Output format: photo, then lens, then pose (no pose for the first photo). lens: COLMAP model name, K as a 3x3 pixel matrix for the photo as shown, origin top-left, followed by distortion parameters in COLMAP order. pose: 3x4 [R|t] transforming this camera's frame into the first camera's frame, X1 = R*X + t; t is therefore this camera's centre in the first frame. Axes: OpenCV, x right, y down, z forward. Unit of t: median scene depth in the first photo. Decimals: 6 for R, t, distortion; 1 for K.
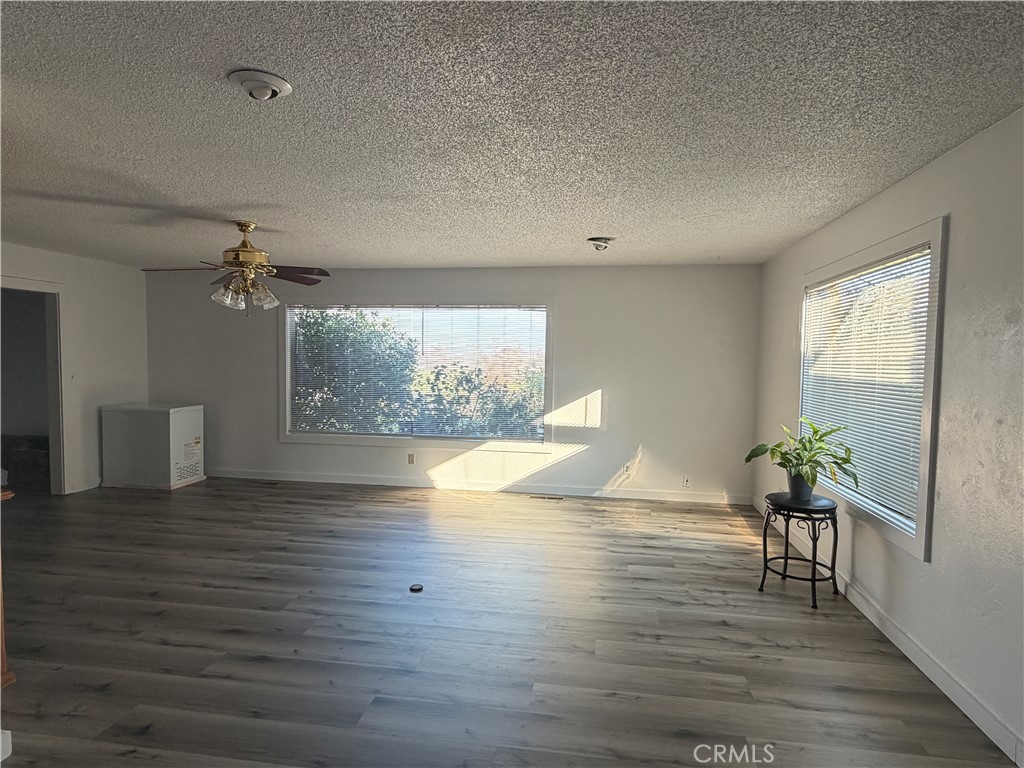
lens RADIAL K [[587.4, 0, 512.0], [0, 587.4, 384.0], [0, 0, 1]] dist [-0.003443, -0.000576]
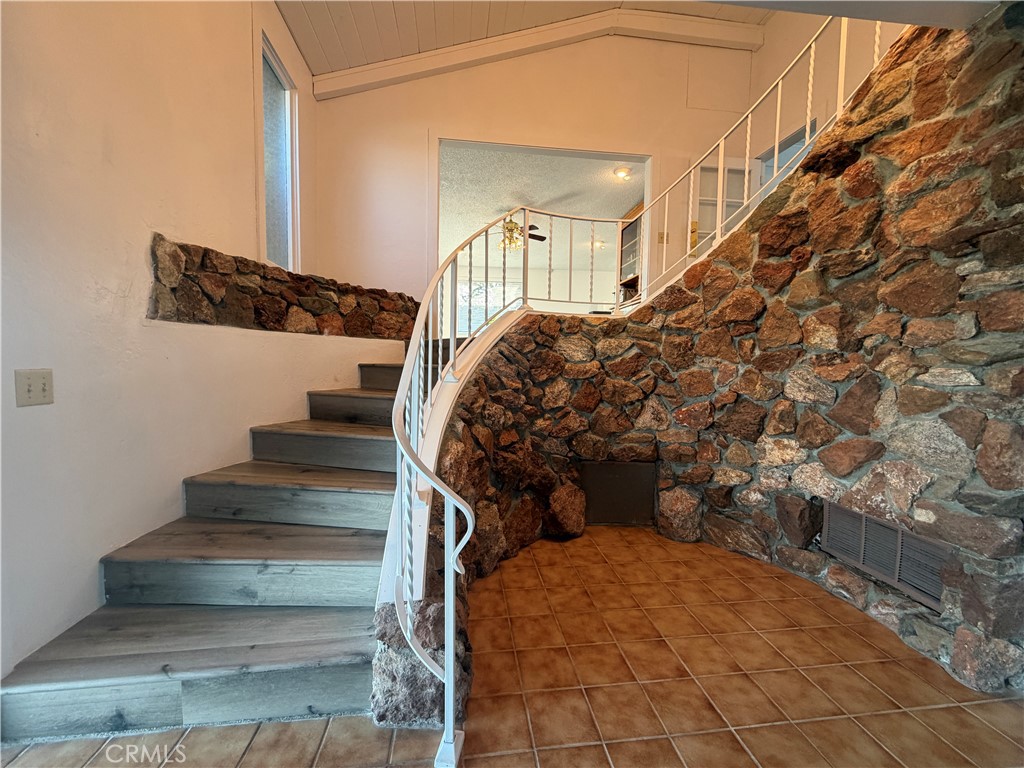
lens RADIAL K [[408.1, 0, 509.8], [0, 408.1, 385.5], [0, 0, 1]] dist [-0.000025, -0.000003]
pose [[-0.273120, -0.073365, 0.959178, -2.188935], [0.022676, 0.996320, 0.082663, 0.284173], [-0.961713, 0.044327, -0.270451, 1.570754]]
